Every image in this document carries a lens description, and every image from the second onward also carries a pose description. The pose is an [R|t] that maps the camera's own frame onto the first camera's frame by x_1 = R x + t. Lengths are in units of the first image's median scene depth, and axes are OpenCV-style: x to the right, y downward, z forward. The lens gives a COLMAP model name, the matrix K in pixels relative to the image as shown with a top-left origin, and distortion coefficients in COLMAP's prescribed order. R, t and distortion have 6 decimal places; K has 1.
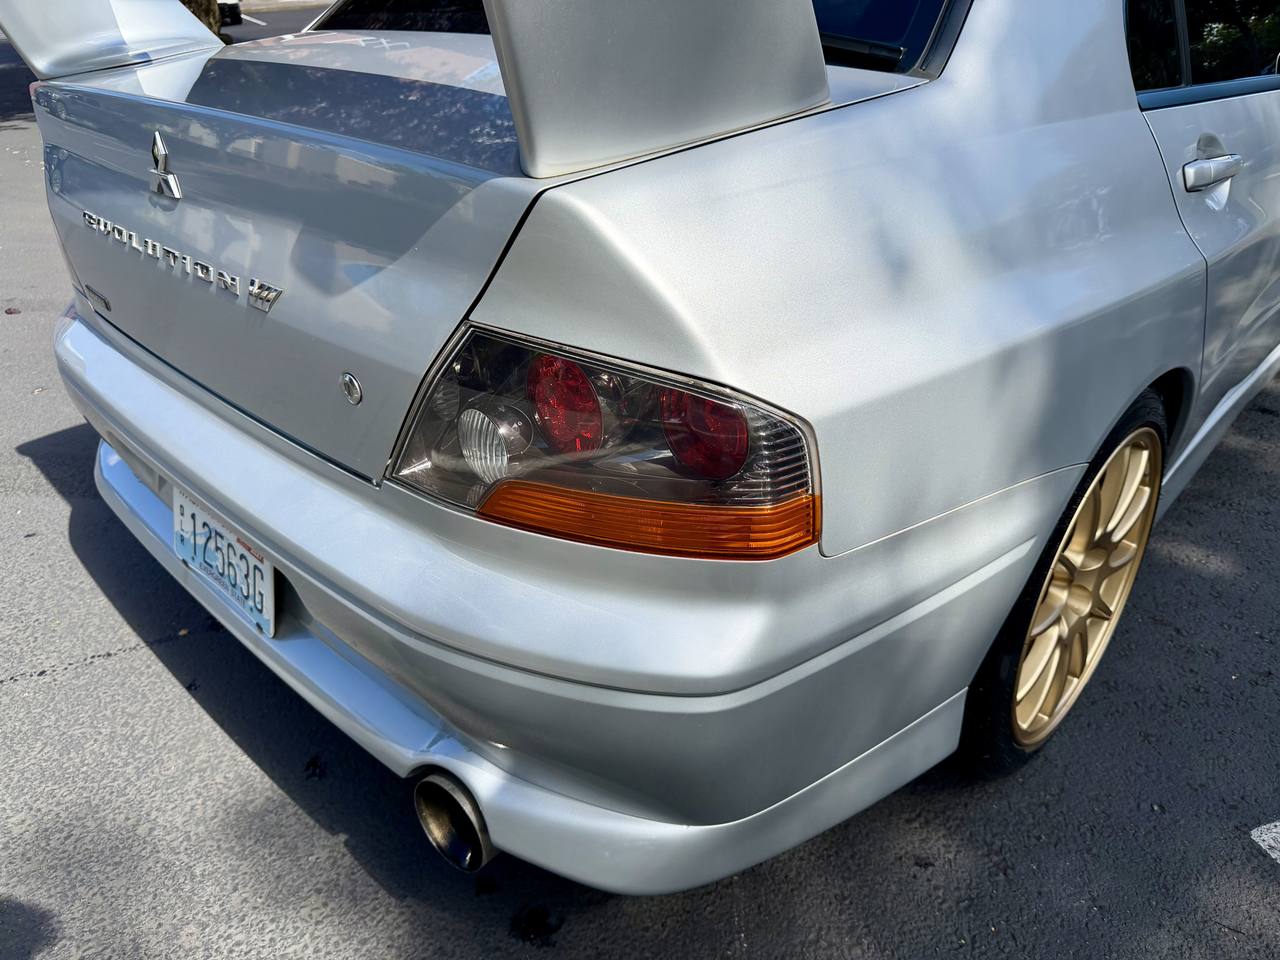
lens RADIAL K [[905.3, 0, 640.0], [0, 905.3, 480.0], [0, 0, 1]] dist [-0.000247, -0.006248]
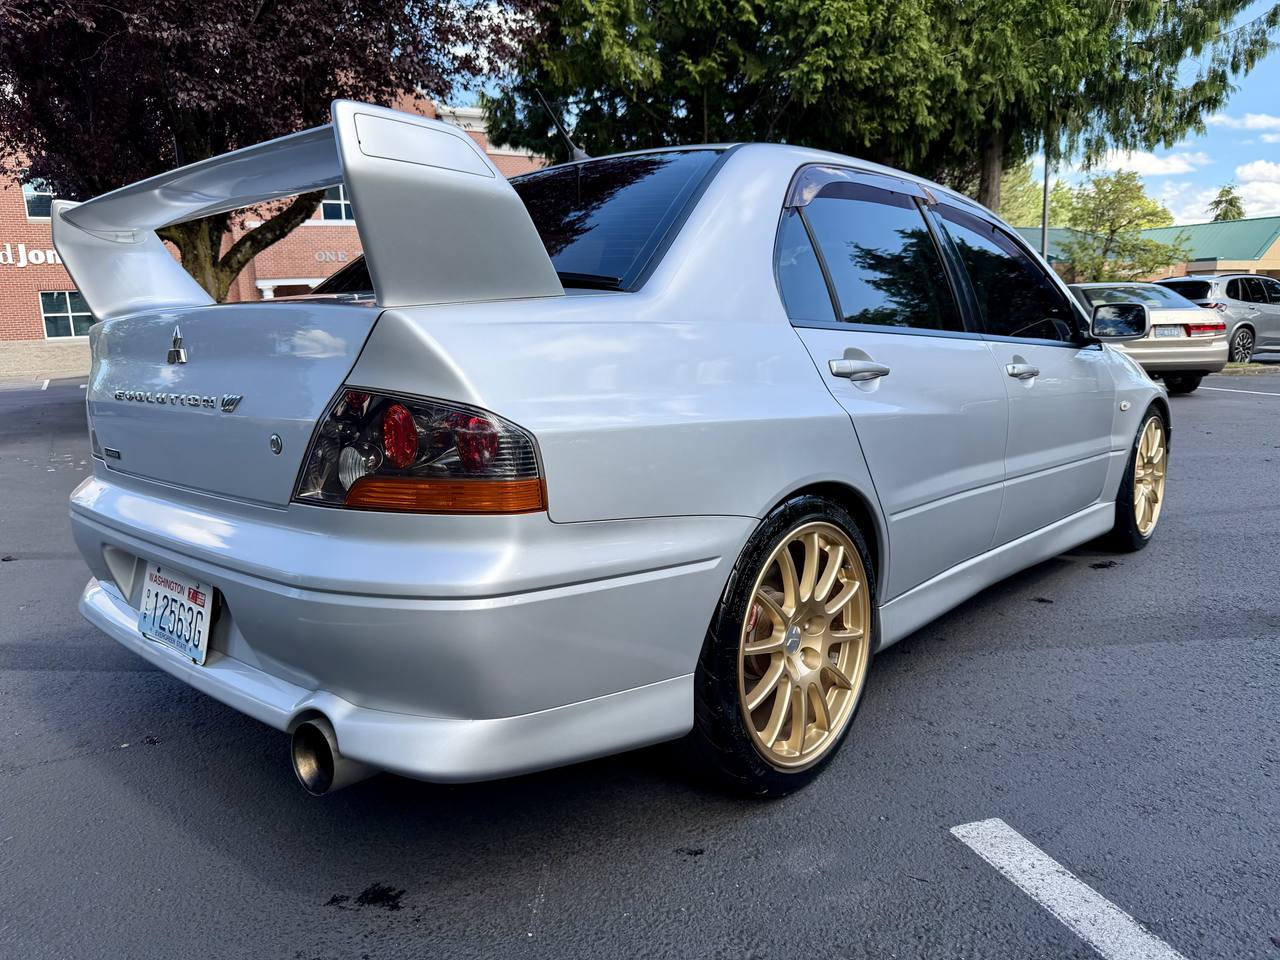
lens RADIAL K [[897.8, 0, 640.0], [0, 897.8, 480.0], [0, 0, 1]] dist [0.056866, -0.064760]
pose [[0.999312, -0.006063, 0.036579, 0.156716], [0.018685, 0.934455, -0.355590, 0.312065], [-0.032025, 0.356029, 0.933926, -0.306677]]
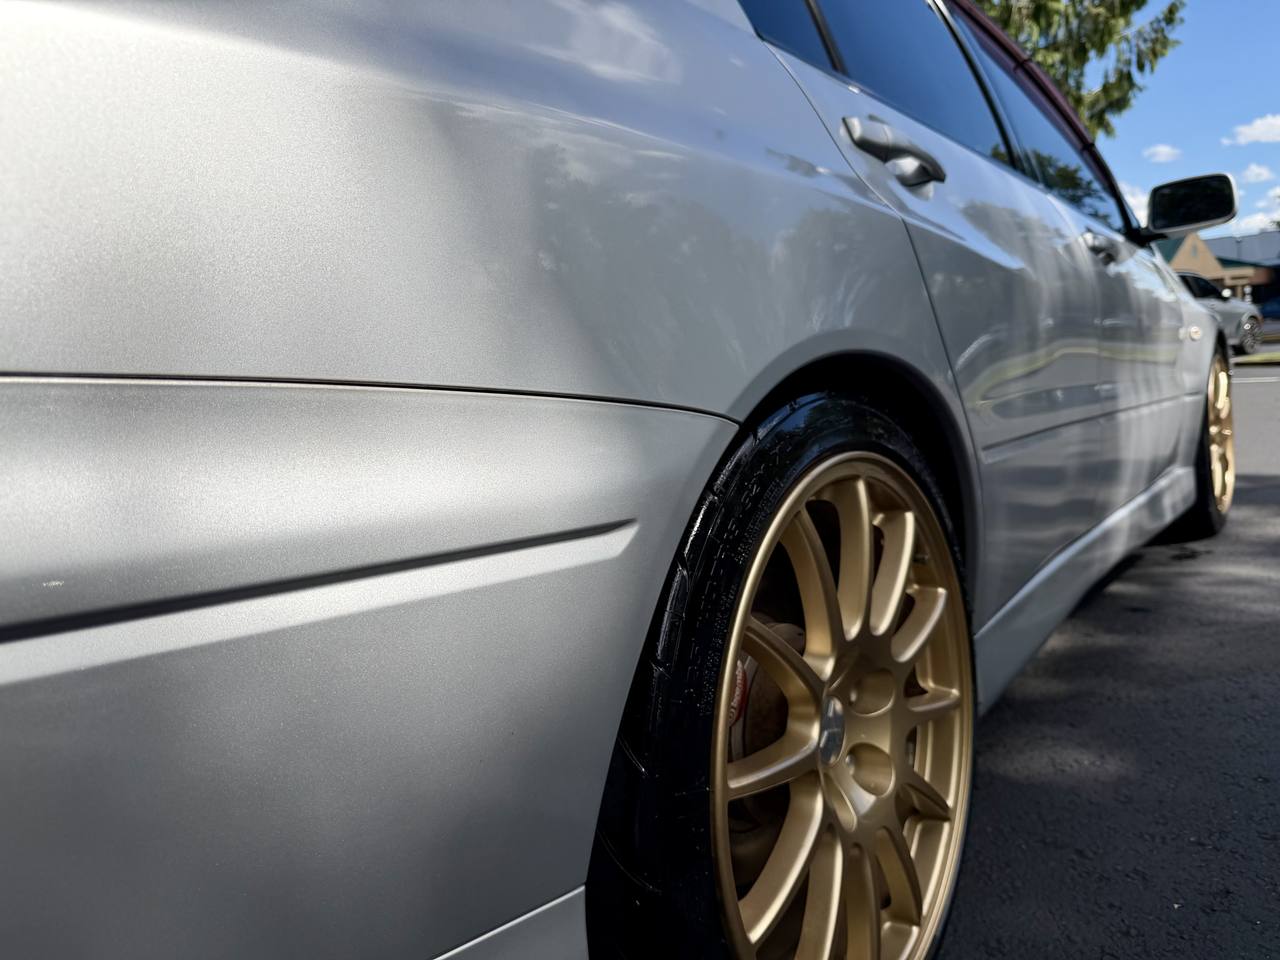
lens RADIAL K [[924.1, 0, 653.2], [0, 924.1, 502.2], [0, 0, 1]] dist [-0.001615, -0.000564]
pose [[0.989189, -0.086386, 0.118502, 0.248877], [0.125801, 0.915145, -0.382993, 0.162491], [-0.075362, 0.393760, 0.916119, 0.334354]]
